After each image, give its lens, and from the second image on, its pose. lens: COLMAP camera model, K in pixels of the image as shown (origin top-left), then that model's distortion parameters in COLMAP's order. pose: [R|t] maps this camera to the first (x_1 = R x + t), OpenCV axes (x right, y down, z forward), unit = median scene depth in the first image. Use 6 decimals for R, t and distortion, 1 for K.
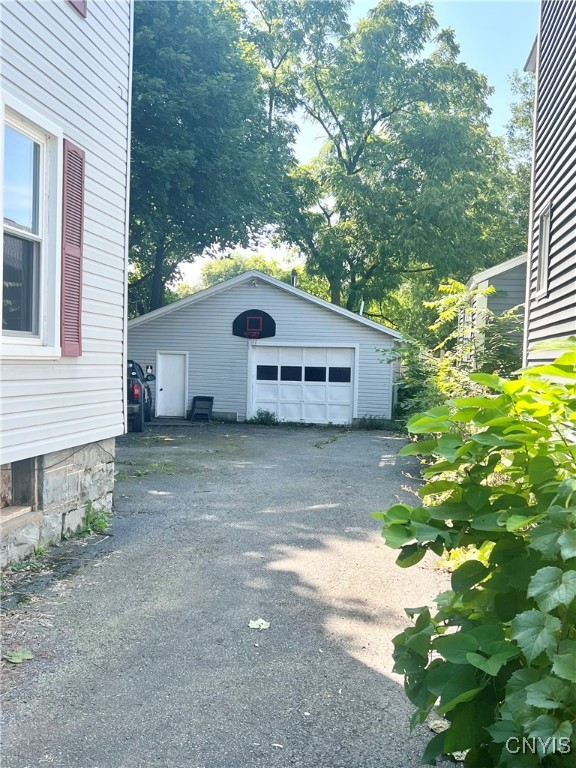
lens RADIAL K [[766.1, 0, 286.7], [0, 766.1, 386.6], [0, 0, 1]] dist [0.057628, 0.000000]
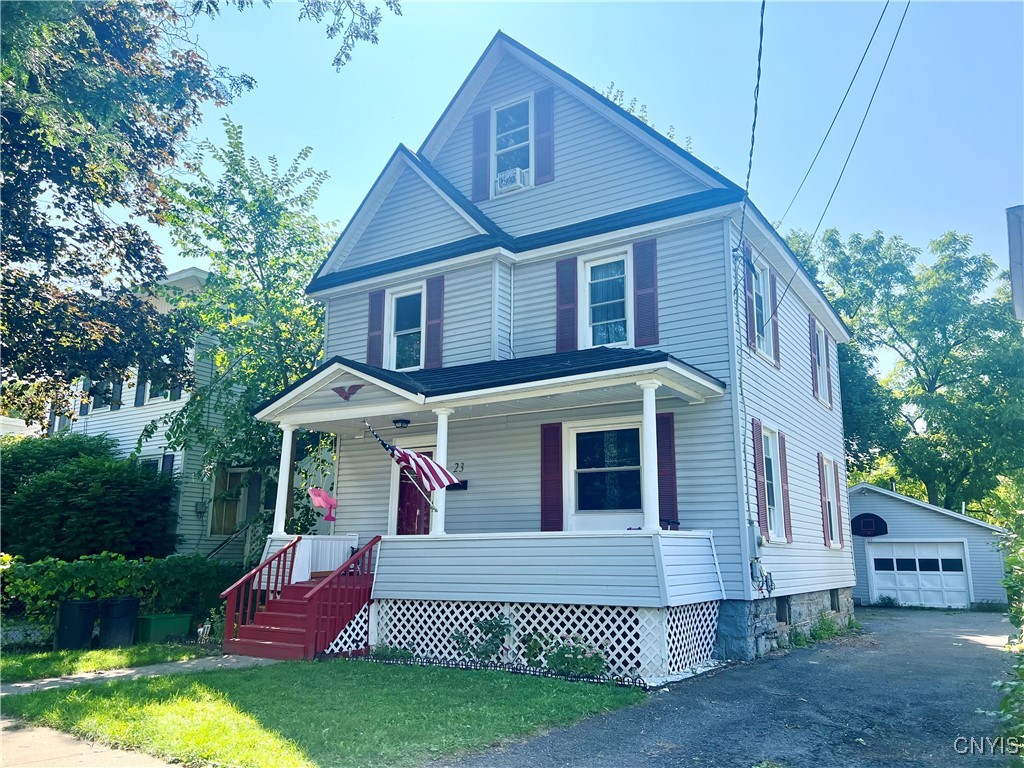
lens RADIAL K [[764.4, 0, 507.9], [0, 764.4, 382.3], [0, 0, 1]] dist [0.025725, -0.027637]
pose [[0.912214, -0.106568, -0.395612, -0.057317], [-0.000938, 0.965035, -0.262119, 0.023777], [0.409713, 0.239480, 0.880218, -0.405653]]
